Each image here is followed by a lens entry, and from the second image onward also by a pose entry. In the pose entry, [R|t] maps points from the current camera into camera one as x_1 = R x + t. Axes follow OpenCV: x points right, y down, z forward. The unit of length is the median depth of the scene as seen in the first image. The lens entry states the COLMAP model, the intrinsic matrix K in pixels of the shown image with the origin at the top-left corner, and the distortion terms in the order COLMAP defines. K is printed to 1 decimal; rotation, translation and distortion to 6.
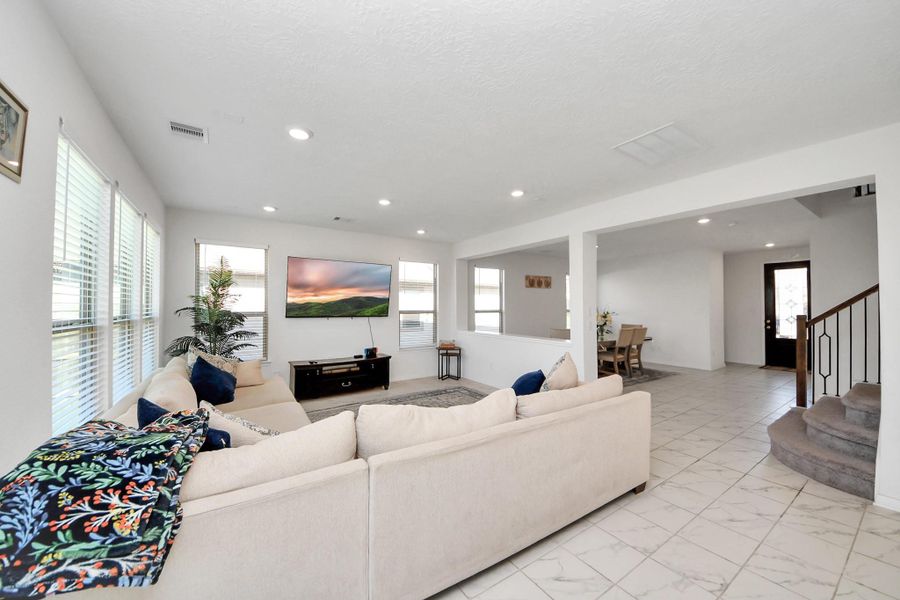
lens RADIAL K [[323.8, 0, 442.4], [0, 323.8, 300.8], [0, 0, 1]] dist [0.010453, -0.006457]
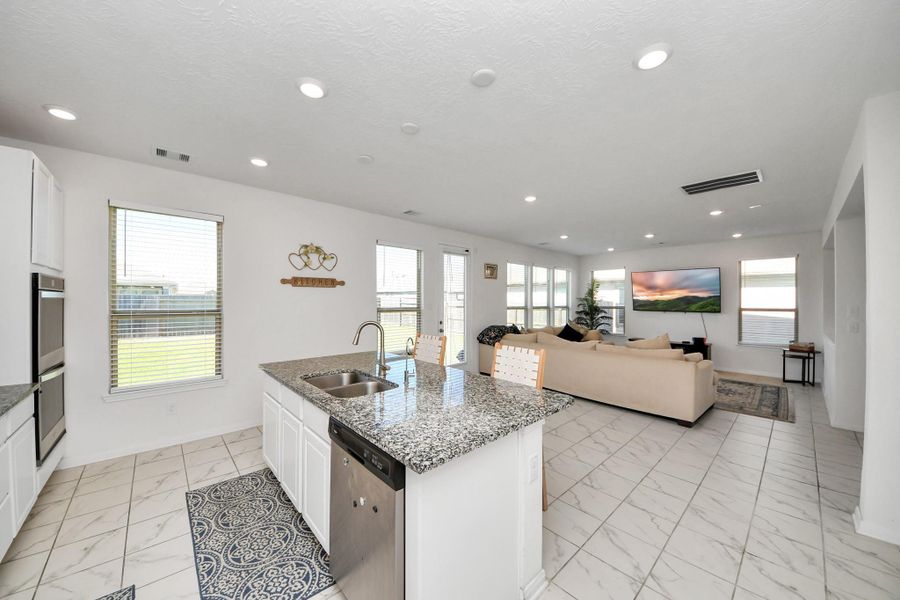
lens RADIAL K [[323.8, 0, 451.6], [0, 323.8, 300.4], [0, 0, 1]] dist [0.010453, -0.006457]
pose [[0.151598, -0.002708, -0.988439, 0.837276], [0.011568, 0.999933, -0.000965, -0.003605], [0.988375, -0.011288, 0.151619, -0.112846]]
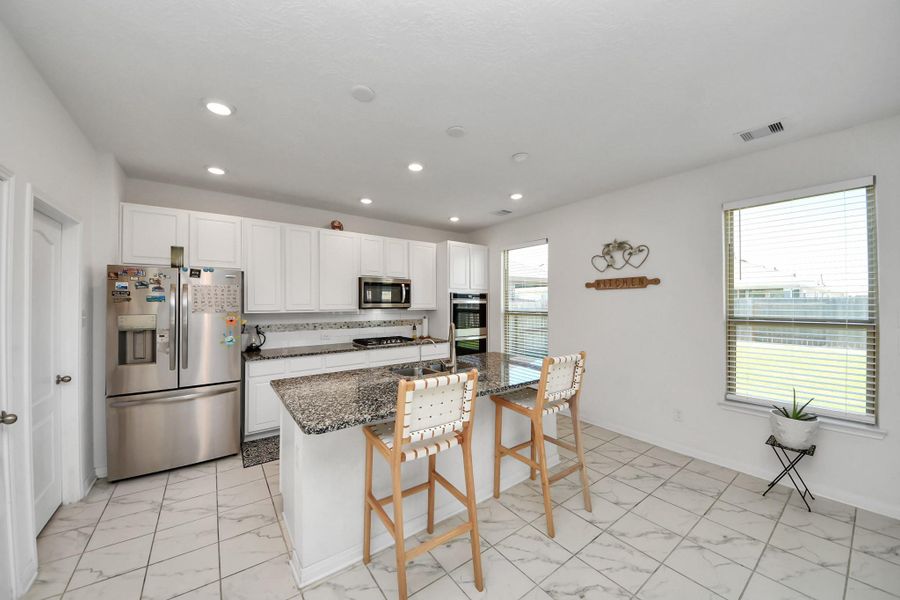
lens RADIAL K [[323.8, 0, 439.9], [0, 323.8, 303.8], [0, 0, 1]] dist [0.010453, -0.006457]
pose [[-0.999151, 0.000042, -0.041196, 0.451992], [0.000538, 0.999927, -0.012041, -0.001587], [0.041193, -0.012053, -0.999079, 0.310068]]
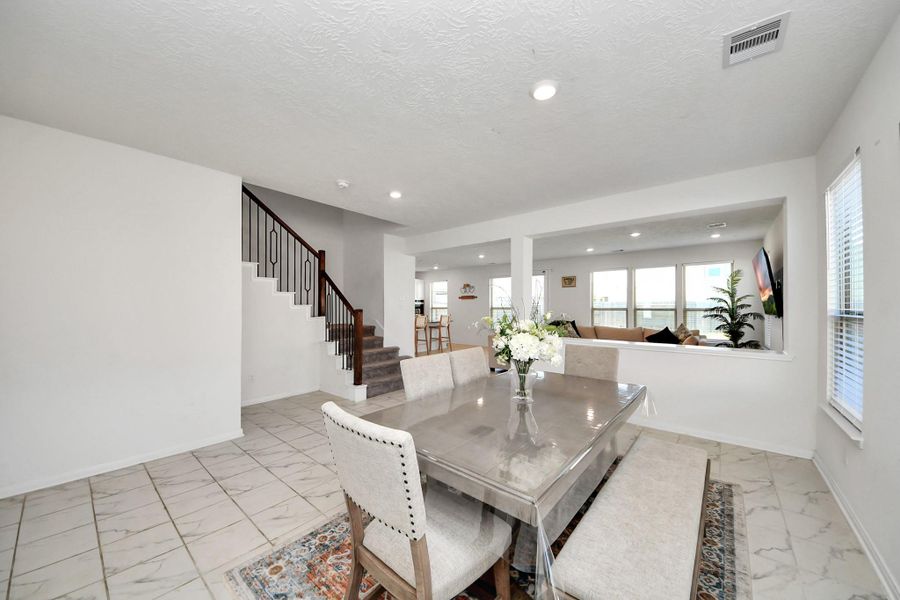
lens RADIAL K [[323.8, 0, 440.8], [0, 323.8, 299.6], [0, 0, 1]] dist [0.010453, -0.006457]
pose [[-0.960672, -0.010600, -0.277484, 0.777328], [-0.001215, 0.999422, -0.033972, 0.031243], [0.277684, -0.032298, -0.960129, 1.529270]]
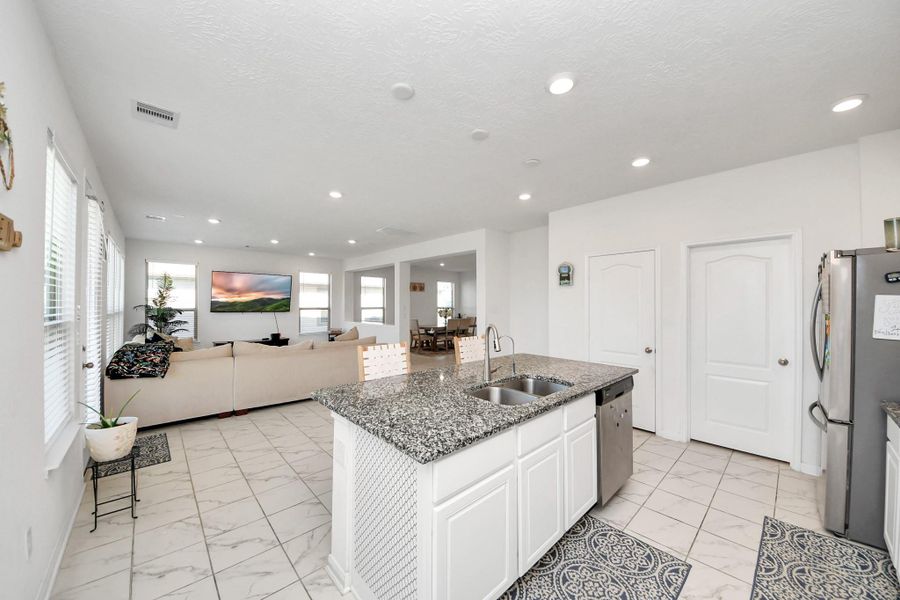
lens RADIAL K [[323.8, 0, 440.2], [0, 323.8, 297.3], [0, 0, 1]] dist [0.010453, -0.006457]
pose [[0.989255, 0.005544, 0.146093, 0.288315], [-0.004797, 0.999974, -0.005469, -0.010341], [-0.146119, 0.004709, 0.989256, -0.532496]]
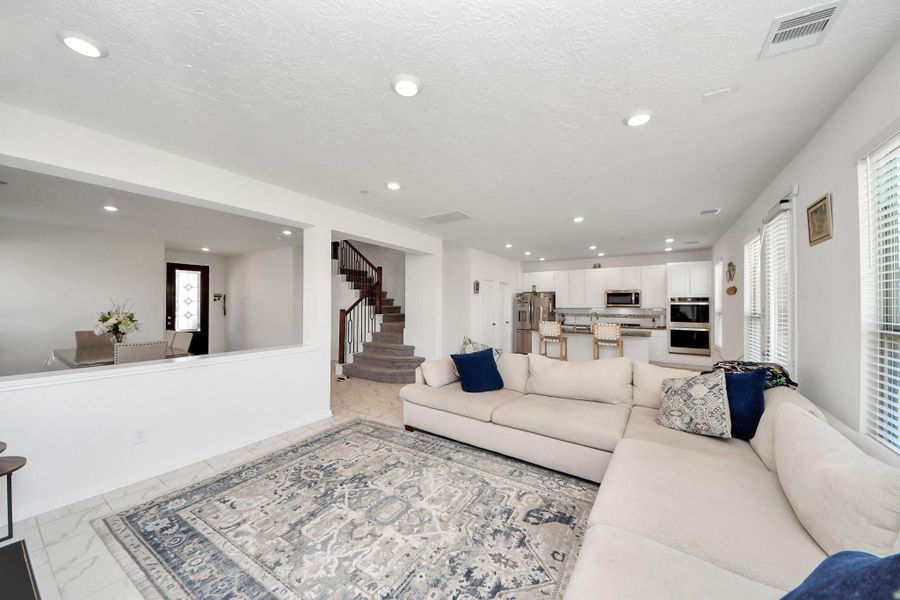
lens RADIAL K [[323.8, 0, 444.4], [0, 323.8, 297.3], [0, 0, 1]] dist [0.010453, -0.006457]
pose [[-0.383992, 0.011923, 0.923259, -0.450424], [-0.019794, 0.999581, -0.021141, 0.002316], [-0.923124, -0.026393, -0.383595, 0.787962]]
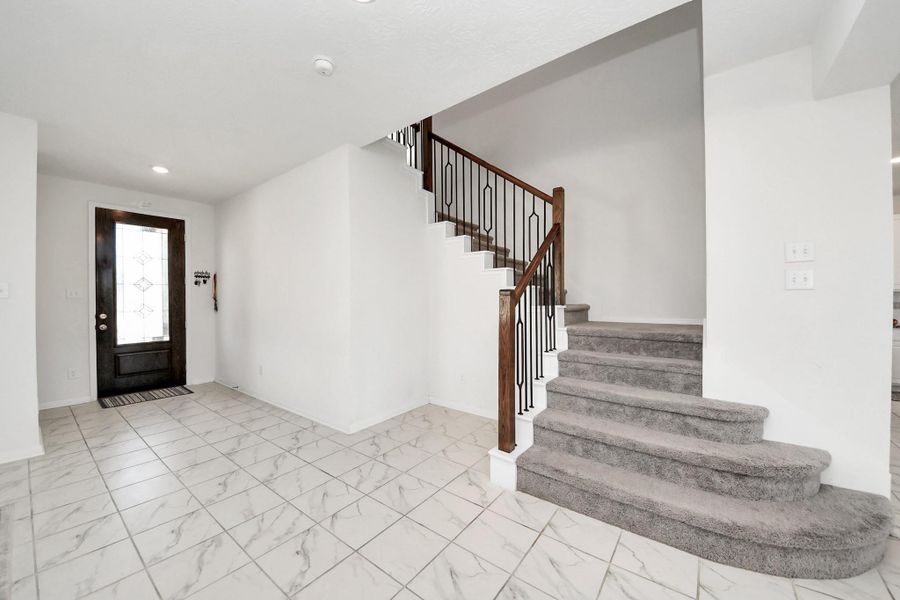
lens RADIAL K [[323.8, 0, 452.3], [0, 323.8, 300.3], [0, 0, 1]] dist [0.010453, -0.006457]
pose [[-0.340086, 0.000938, 0.940394, 0.409185], [-0.012126, 0.999912, -0.005383, 0.045238], [-0.940316, -0.013233, -0.340045, 0.871751]]
